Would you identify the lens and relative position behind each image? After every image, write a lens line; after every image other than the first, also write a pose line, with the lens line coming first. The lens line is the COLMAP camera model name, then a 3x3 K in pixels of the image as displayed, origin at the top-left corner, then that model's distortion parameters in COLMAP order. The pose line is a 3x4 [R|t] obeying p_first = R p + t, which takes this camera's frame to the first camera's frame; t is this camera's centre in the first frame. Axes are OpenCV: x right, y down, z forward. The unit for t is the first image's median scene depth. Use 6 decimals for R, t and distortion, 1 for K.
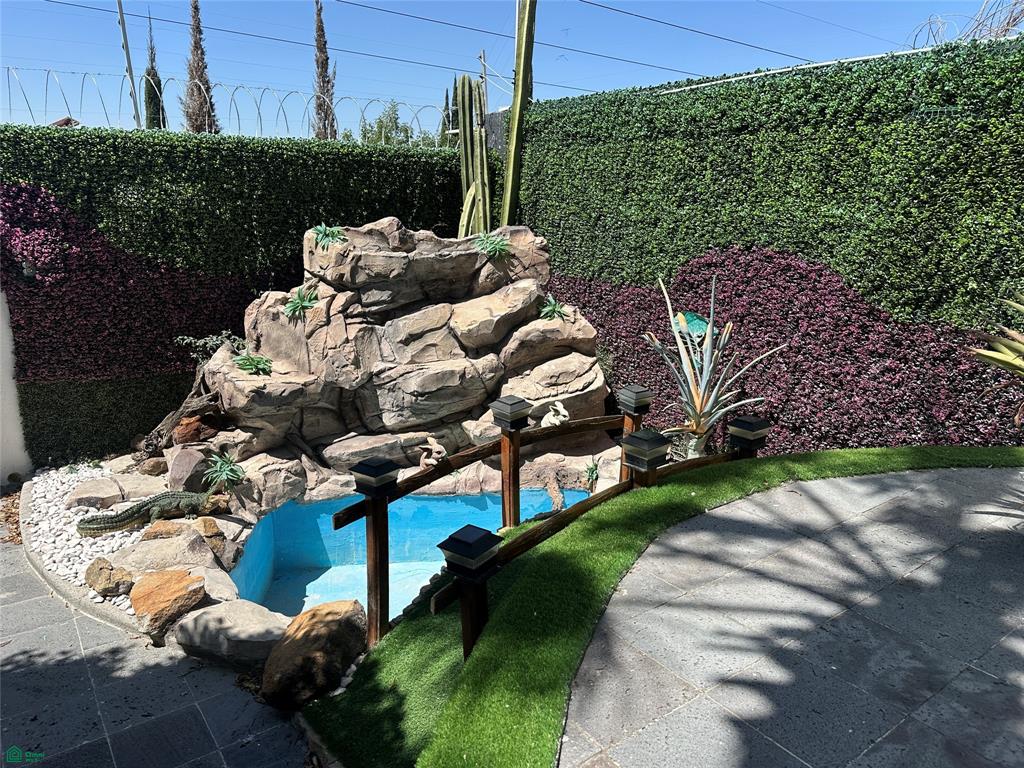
lens RADIAL K [[711.2, 0, 513.3], [0, 711.2, 389.5], [0, 0, 1]] dist [0.008704, -0.000315]
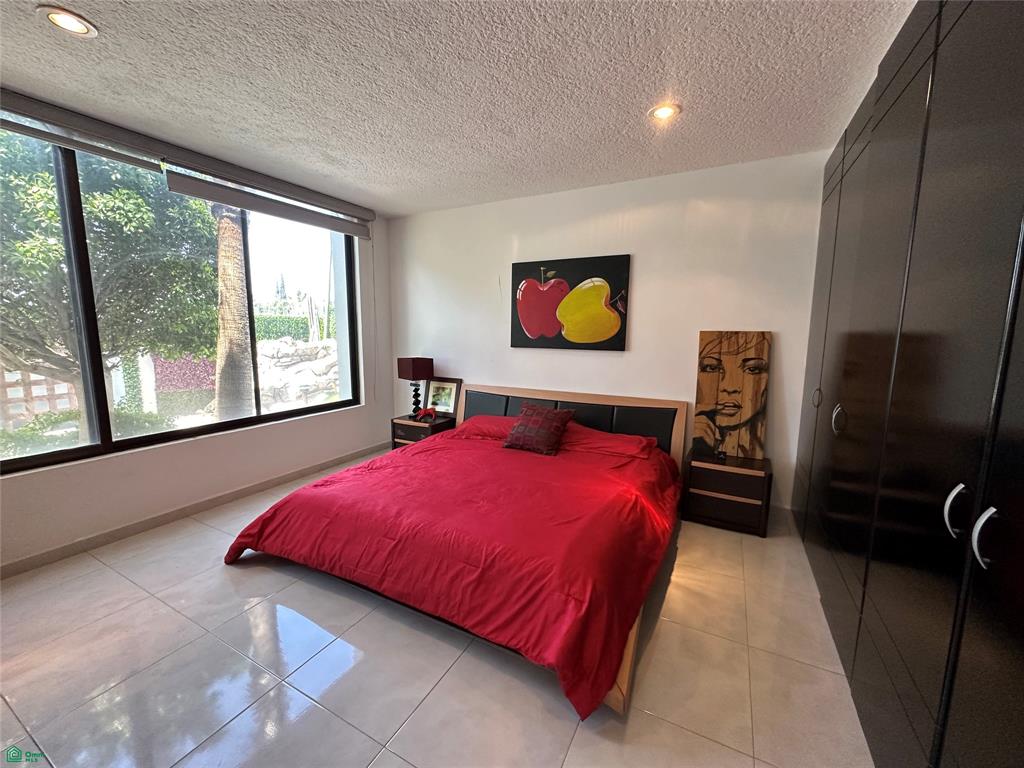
lens RADIAL K [[407.8, 0, 512.3], [0, 407.8, 384.7], [0, 0, 1]] dist [0.000585, 0.000009]
pose [[0.902190, -0.069165, 0.425757, -0.054905], [0.121257, 0.987923, -0.096457, 0.288773], [-0.413944, 0.138649, 0.899682, -1.112080]]
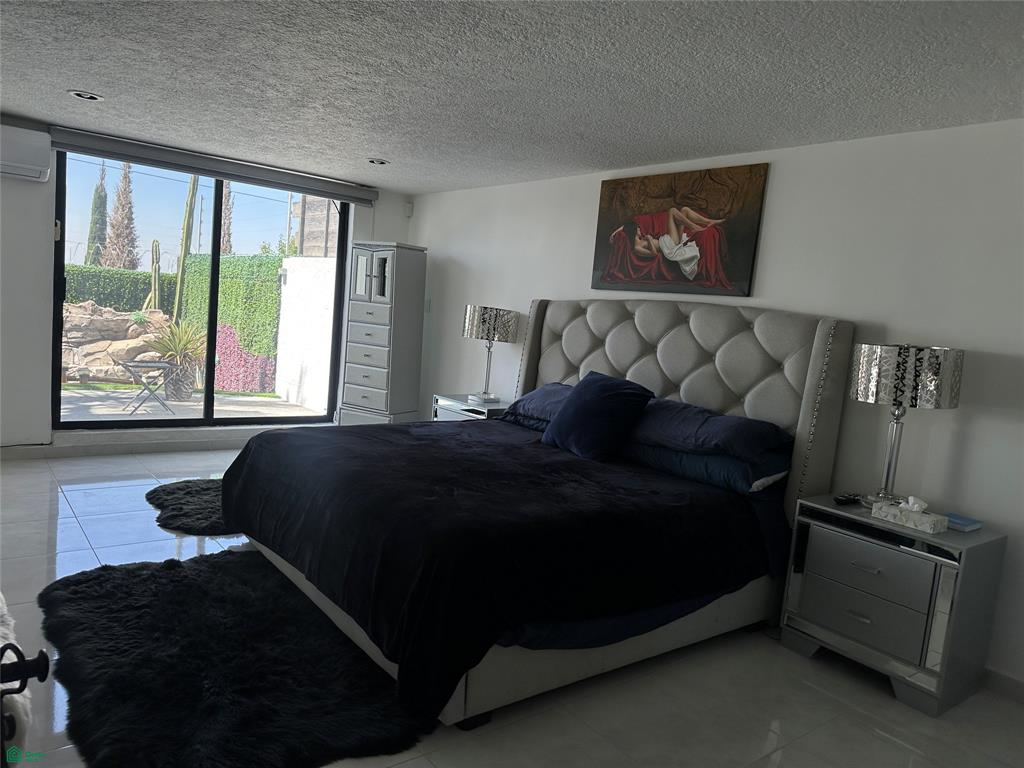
lens RADIAL K [[711.2, 0, 511.7], [0, 711.2, 384.5], [0, 0, 1]] dist [0.008704, -0.000315]
pose [[0.996738, 0.071462, 0.037503, 1.046930], [-0.064499, 0.984672, -0.162050, 0.281690], [-0.048508, 0.159102, 0.986070, -1.175707]]
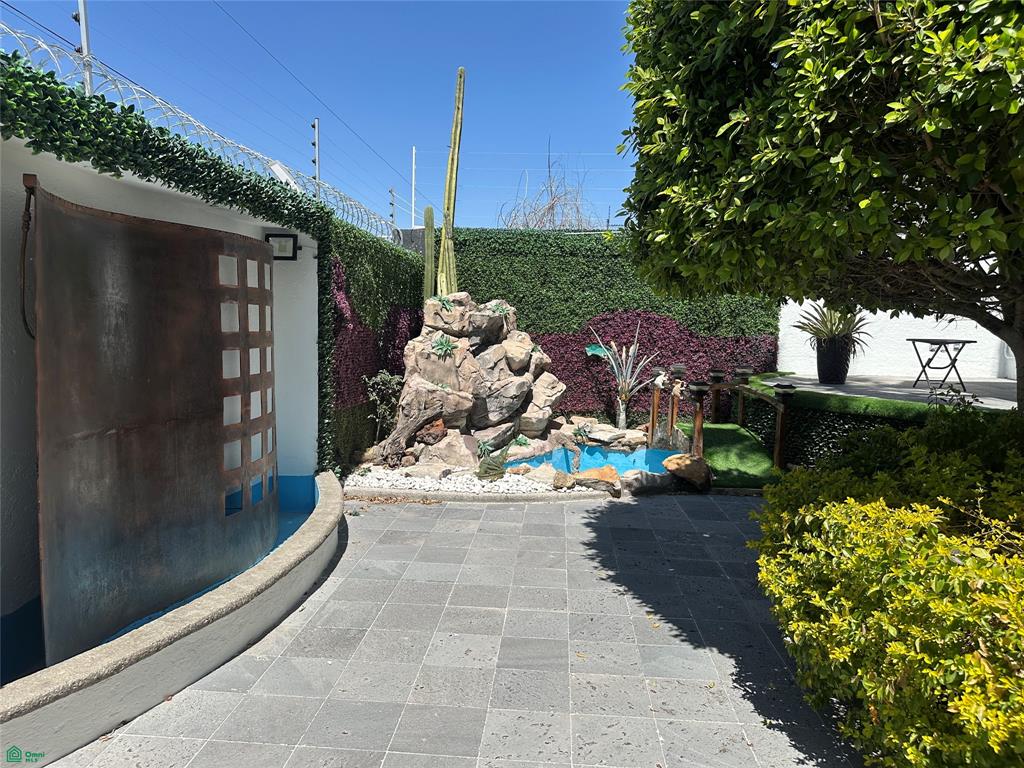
lens RADIAL K [[711.2, 0, 510.0], [0, 711.2, 384.2], [0, 0, 1]] dist [0.008704, -0.000315]
pose [[0.652462, -0.066471, 0.754900, -1.337720], [0.186356, 0.979630, -0.074808, 0.095603], [-0.734551, 0.189489, 0.651559, -0.063184]]
